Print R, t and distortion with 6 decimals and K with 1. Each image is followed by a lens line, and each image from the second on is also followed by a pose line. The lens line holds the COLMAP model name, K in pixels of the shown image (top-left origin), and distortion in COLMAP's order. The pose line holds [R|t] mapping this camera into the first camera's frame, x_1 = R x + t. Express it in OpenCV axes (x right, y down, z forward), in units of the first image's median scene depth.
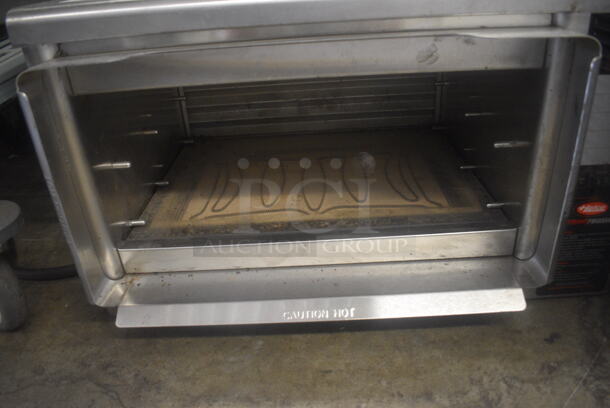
lens RADIAL K [[470.9, 0, 304.4], [0, 470.9, 206.5], [0, 0, 1]] dist [-0.094447, 0.003026]
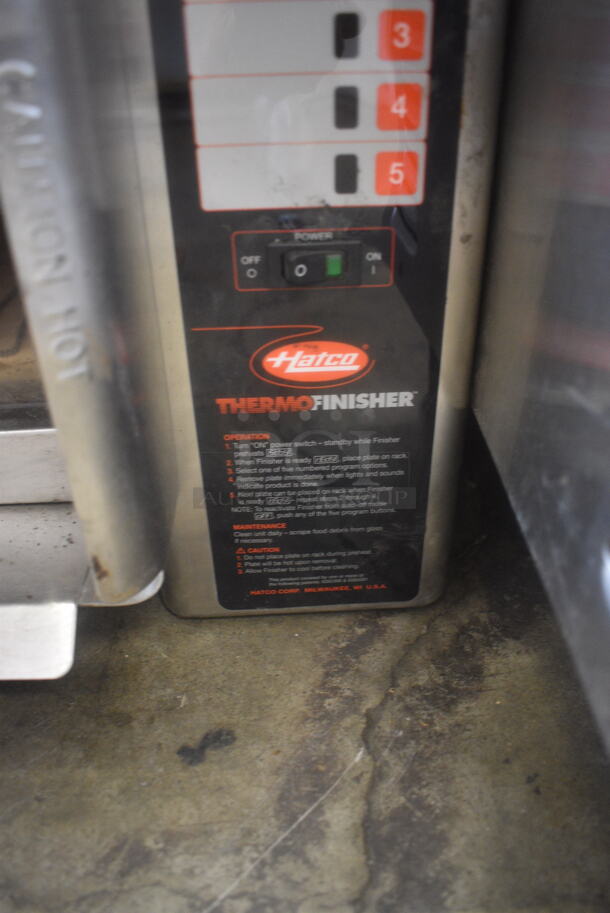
lens RADIAL K [[704.8, 0, 305.0], [0, 704.8, 456.5], [0, 0, 1]] dist [-0.094447, 0.003026]
pose [[0.998244, 0.004504, 0.059067, 0.563722], [-0.009603, 0.996221, 0.086321, 0.026362], [-0.058455, -0.086736, 0.994515, 0.476098]]
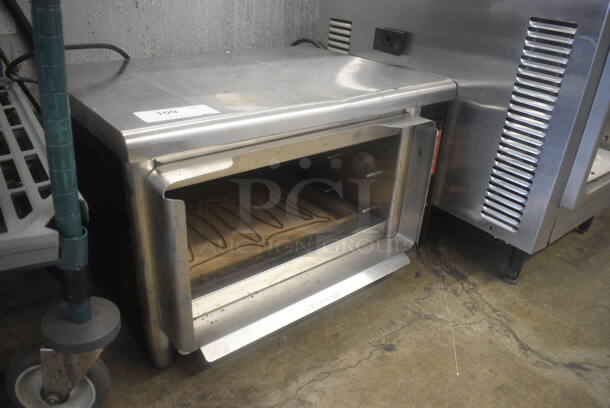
lens RADIAL K [[470.9, 0, 304.4], [0, 470.9, 206.5], [0, 0, 1]] dist [-0.094447, 0.003026]
pose [[0.762809, -0.199790, 0.614985, -0.857503], [0.214686, 0.975373, 0.050580, -0.161743], [-0.609945, 0.093446, 0.786915, -0.211997]]
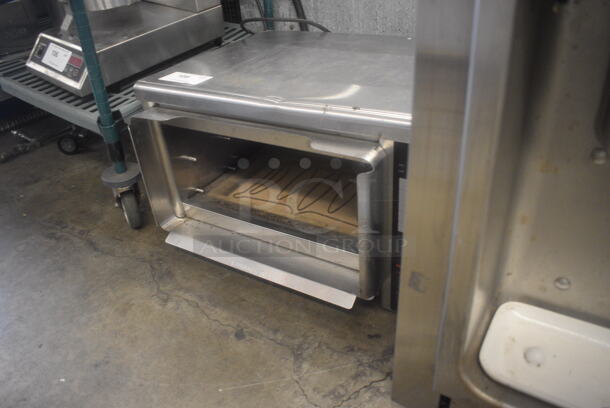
lens RADIAL K [[470.9, 0, 304.4], [0, 470.9, 206.5], [0, 0, 1]] dist [-0.094447, 0.003026]
pose [[0.855082, 0.266894, -0.444525, 0.883236], [-0.218856, 0.963010, 0.157206, -0.305024], [0.470040, -0.037137, 0.881864, -0.441304]]
